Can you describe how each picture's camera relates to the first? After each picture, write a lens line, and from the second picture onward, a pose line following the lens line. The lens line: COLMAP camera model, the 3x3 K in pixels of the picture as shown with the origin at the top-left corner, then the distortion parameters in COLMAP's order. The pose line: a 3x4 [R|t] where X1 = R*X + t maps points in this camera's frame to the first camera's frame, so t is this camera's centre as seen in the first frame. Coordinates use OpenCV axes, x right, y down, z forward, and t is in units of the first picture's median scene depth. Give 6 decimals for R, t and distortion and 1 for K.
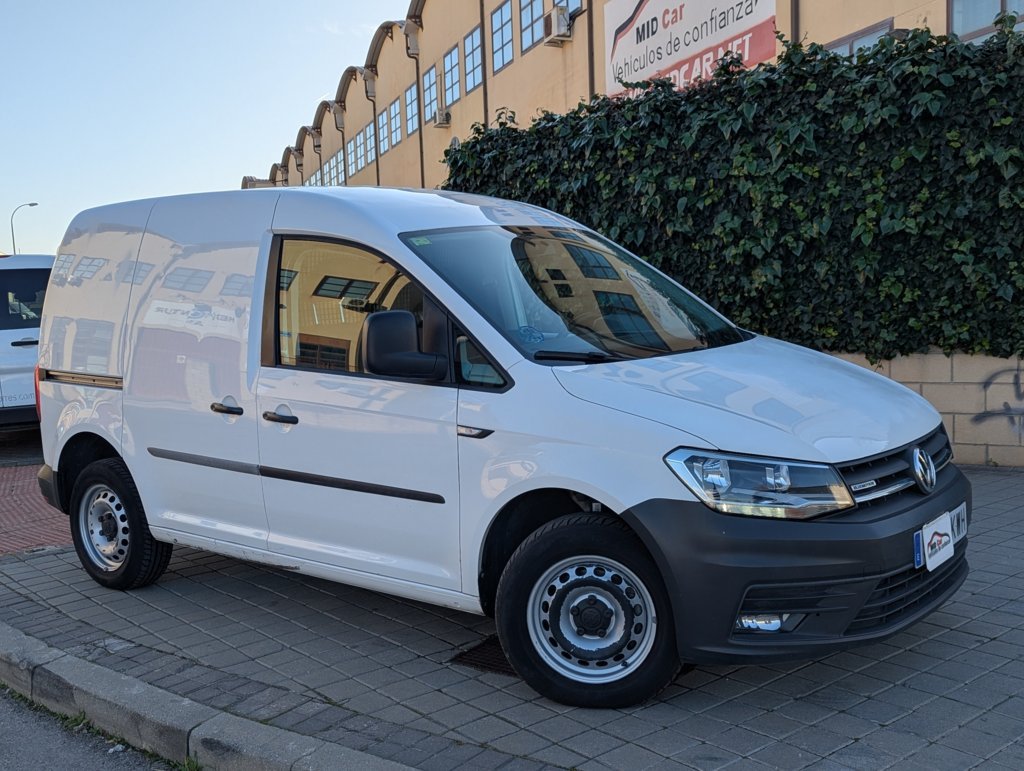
lens RADIAL K [[1108.8, 0, 499.3], [0, 1108.8, 384.7], [0, 0, 1]] dist [0.094499, -0.193245]
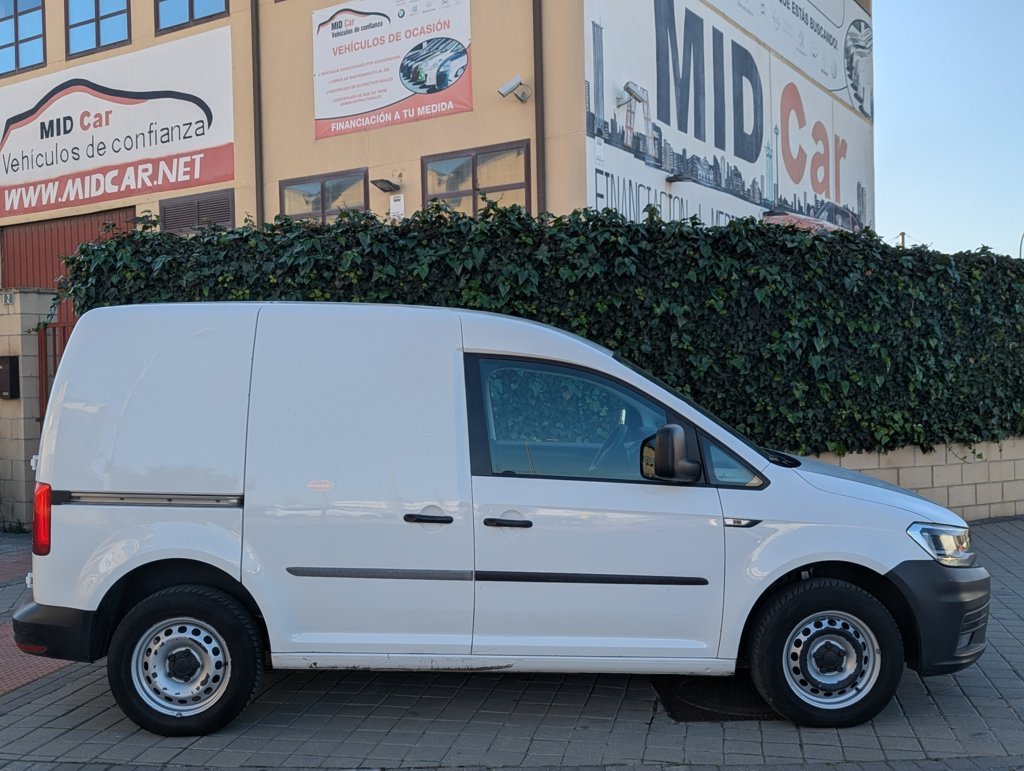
lens RADIAL K [[1108.8, 0, 499.3], [0, 1108.8, 384.7], [0, 0, 1]] dist [0.094499, -0.193245]
pose [[0.768128, 0.024816, 0.639815, -0.576202], [0.035893, 0.996009, -0.081723, -0.010583], [-0.639290, 0.085738, 0.764171, 0.111771]]
